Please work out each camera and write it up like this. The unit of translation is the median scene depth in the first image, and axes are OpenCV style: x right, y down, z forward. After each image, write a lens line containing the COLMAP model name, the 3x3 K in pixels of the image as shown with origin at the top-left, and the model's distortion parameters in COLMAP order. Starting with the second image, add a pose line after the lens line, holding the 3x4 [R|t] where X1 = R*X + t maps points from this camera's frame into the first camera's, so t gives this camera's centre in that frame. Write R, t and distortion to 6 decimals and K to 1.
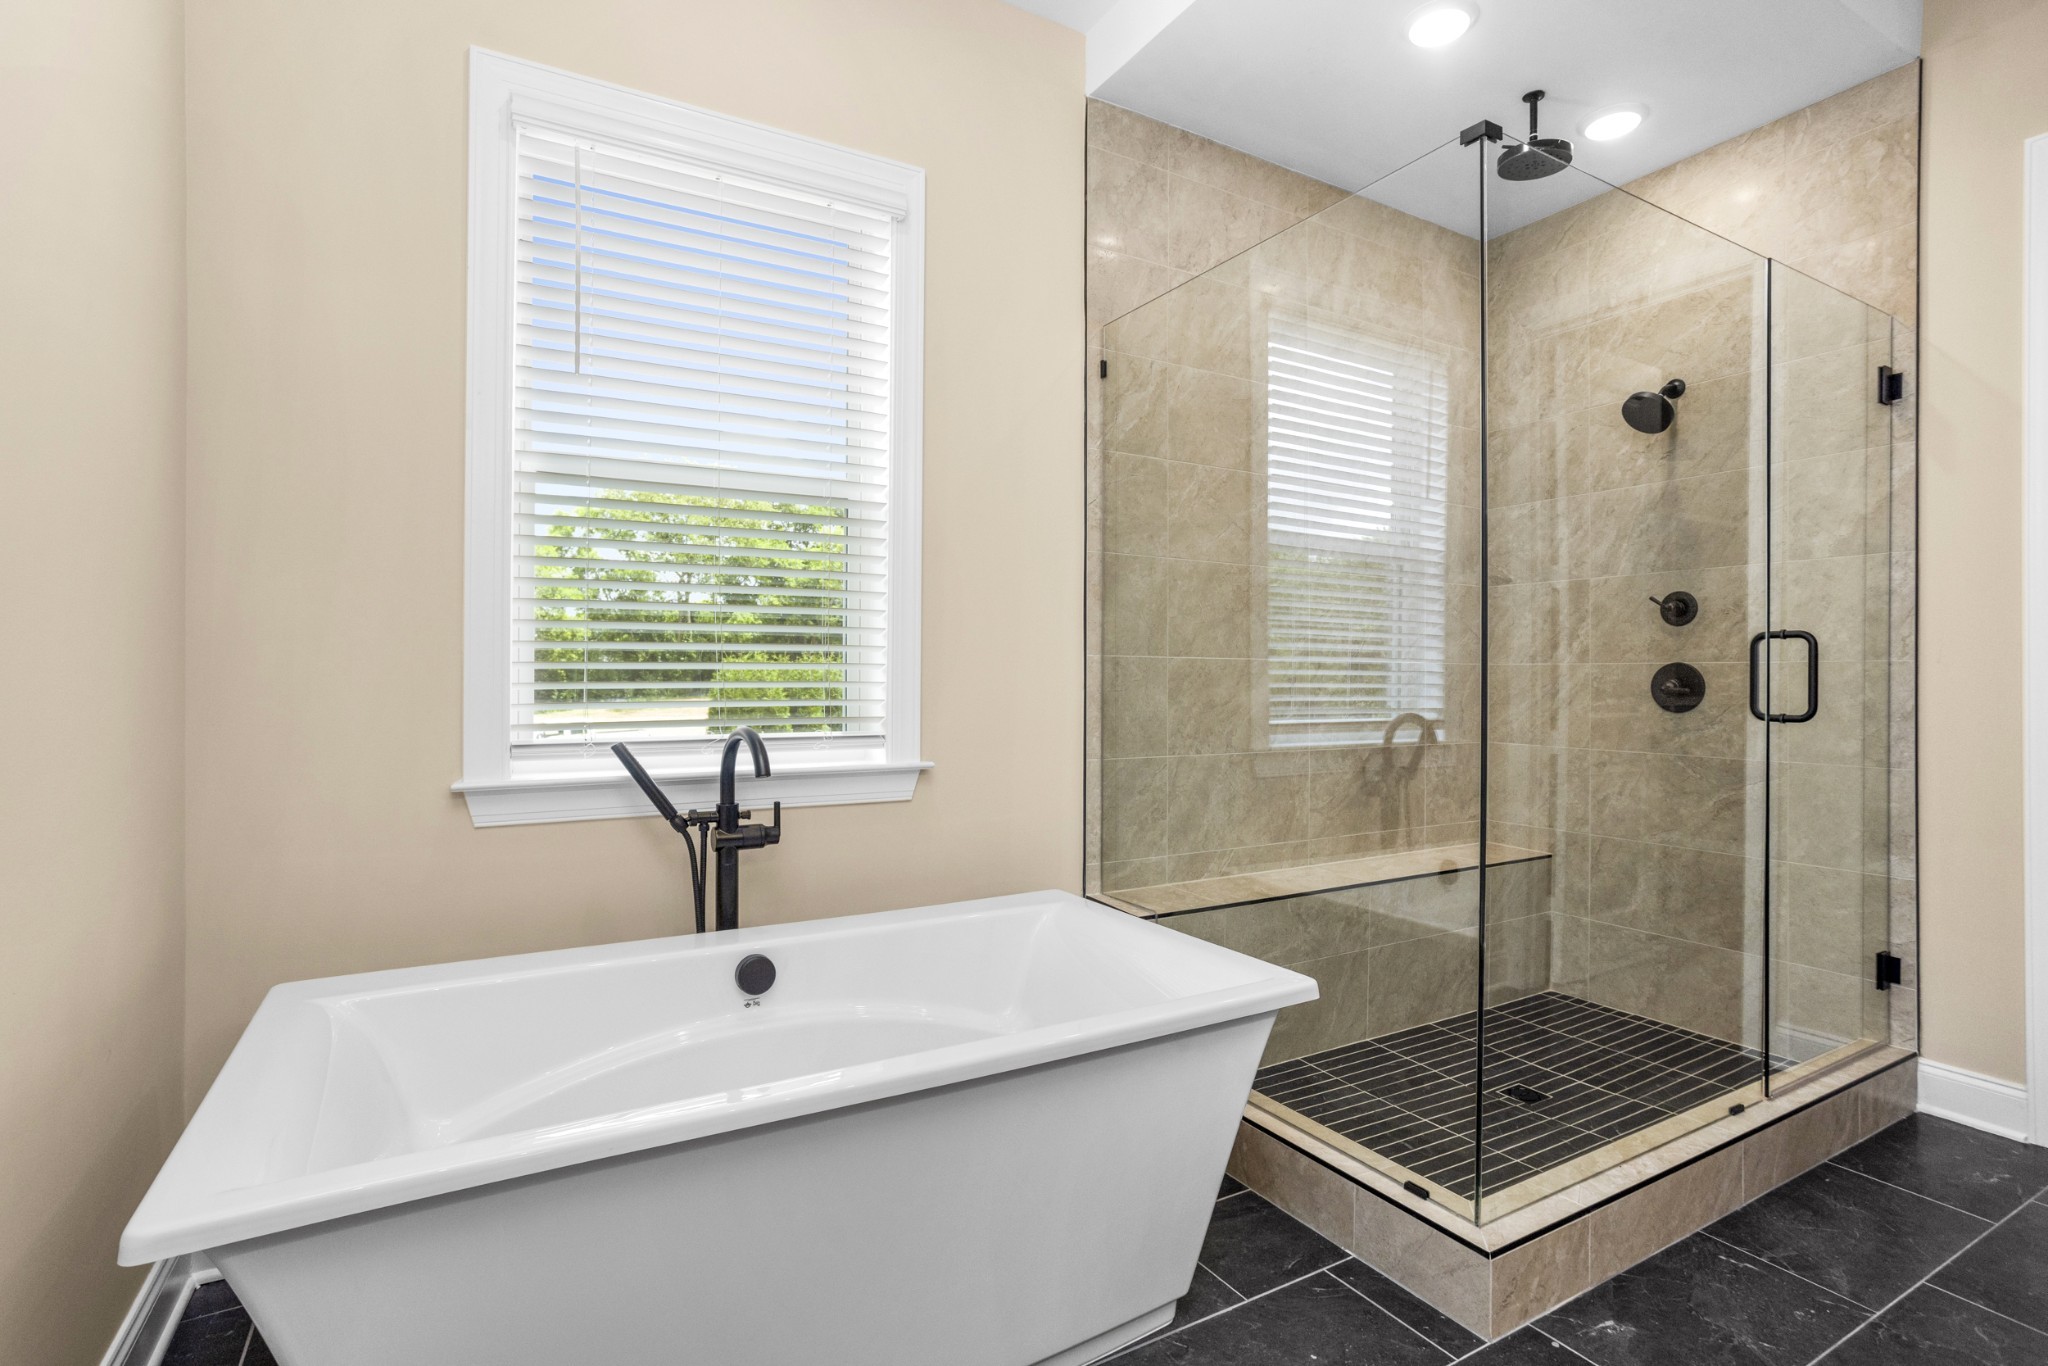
lens RADIAL K [[984.7, 0, 1022.8], [0, 984.7, 668.8], [0, 0, 1]] dist [-0.001799, 0.002529]
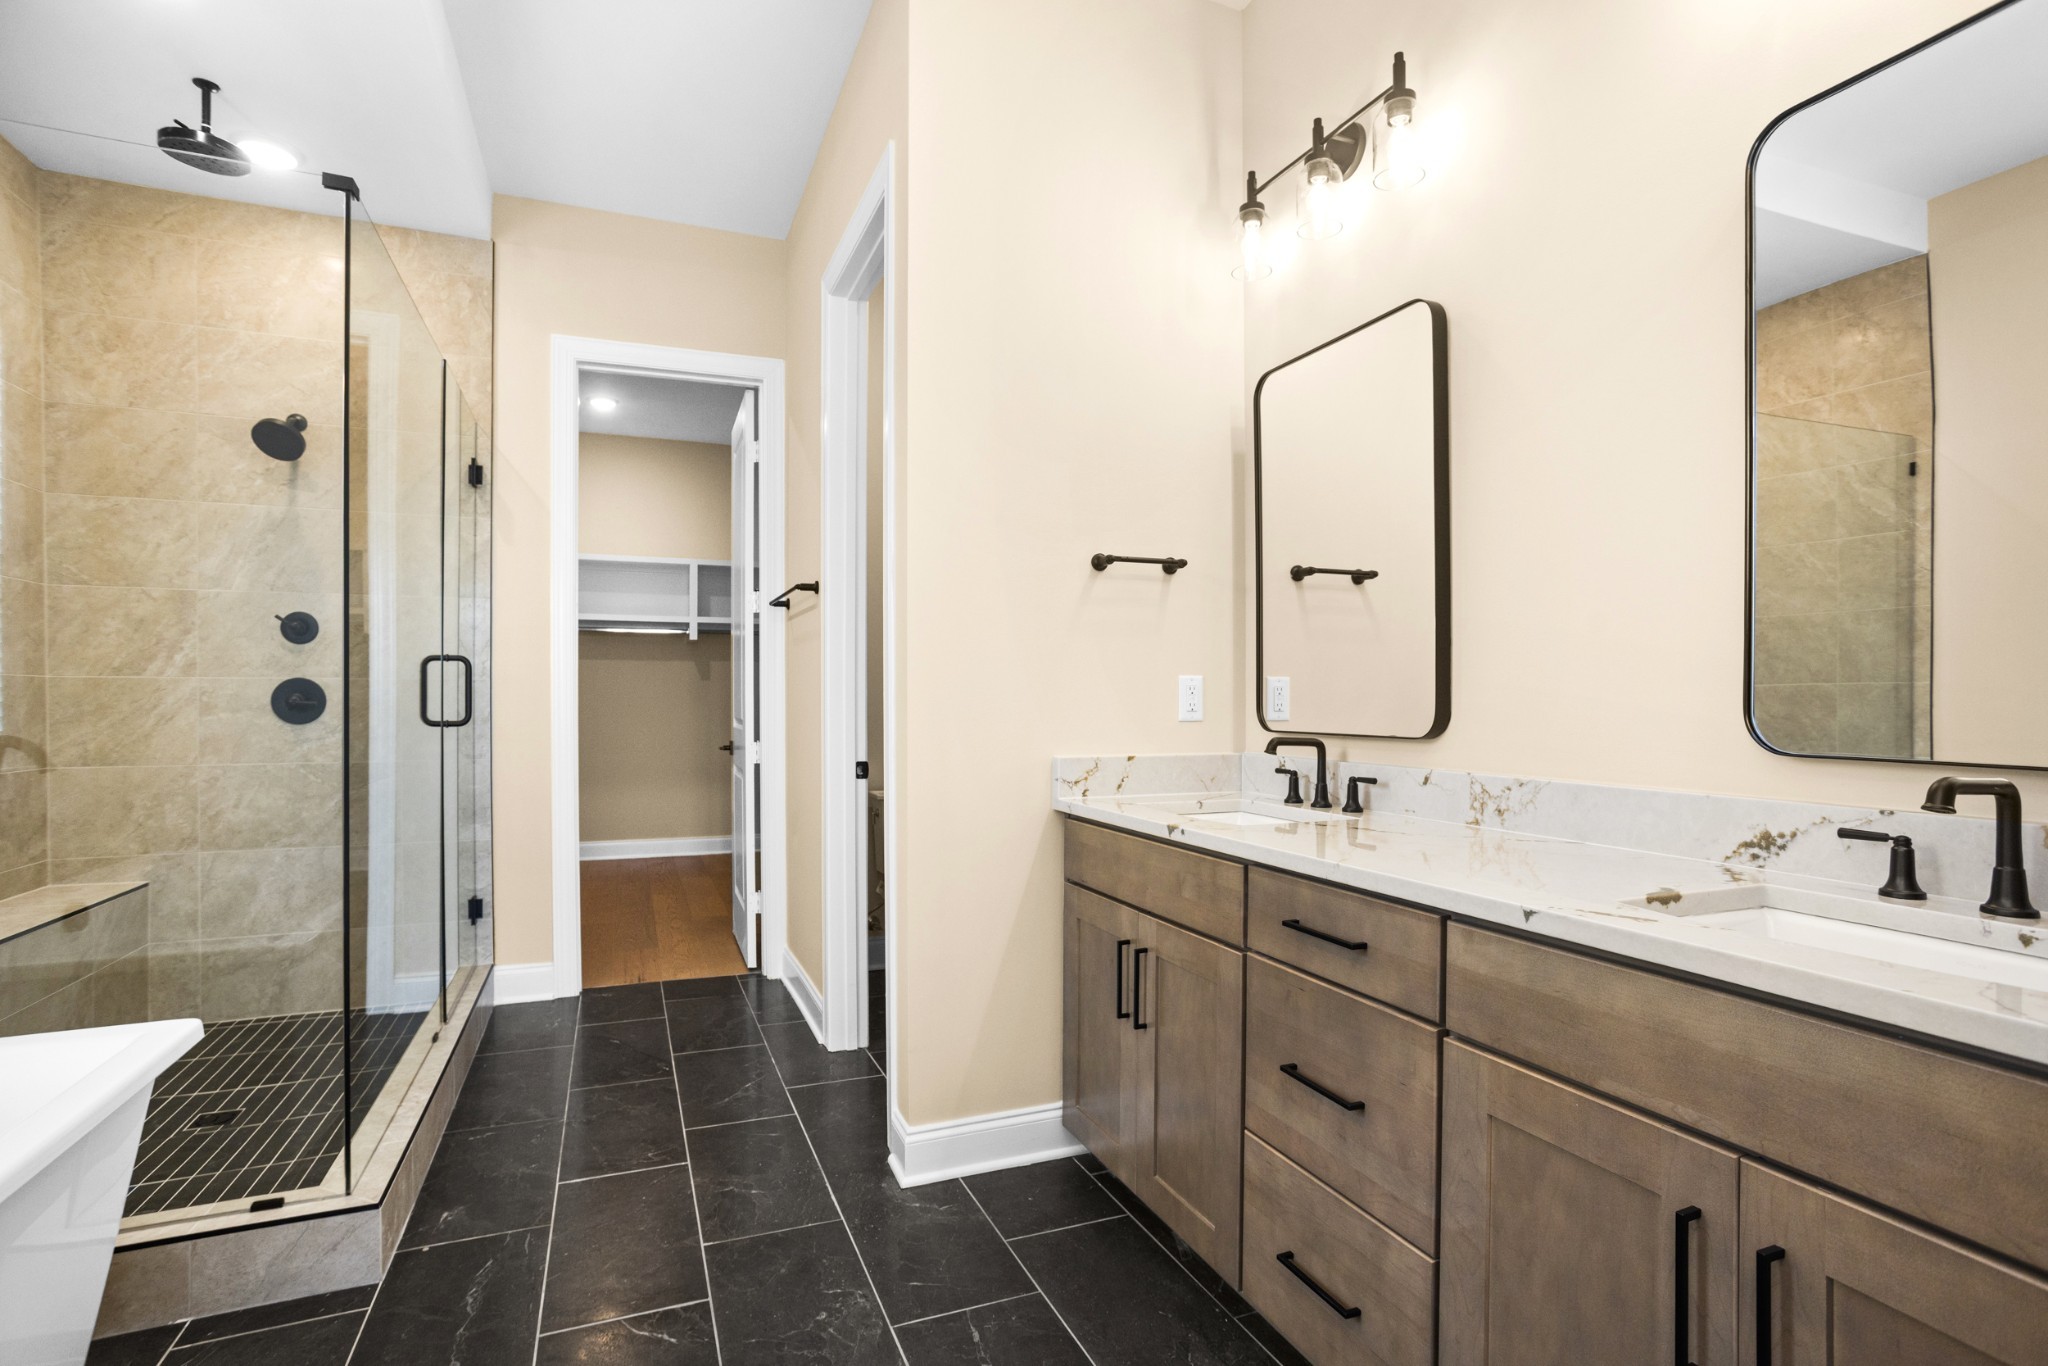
lens RADIAL K [[984.7, 0, 1016.0], [0, 984.7, 697.5], [0, 0, 1]] dist [-0.001799, 0.002529]
pose [[0.139014, -0.003817, 0.990283, -0.324486], [-0.008516, 0.999951, 0.005050, 0.003392], [-0.990254, -0.009135, 0.138974, 0.079813]]
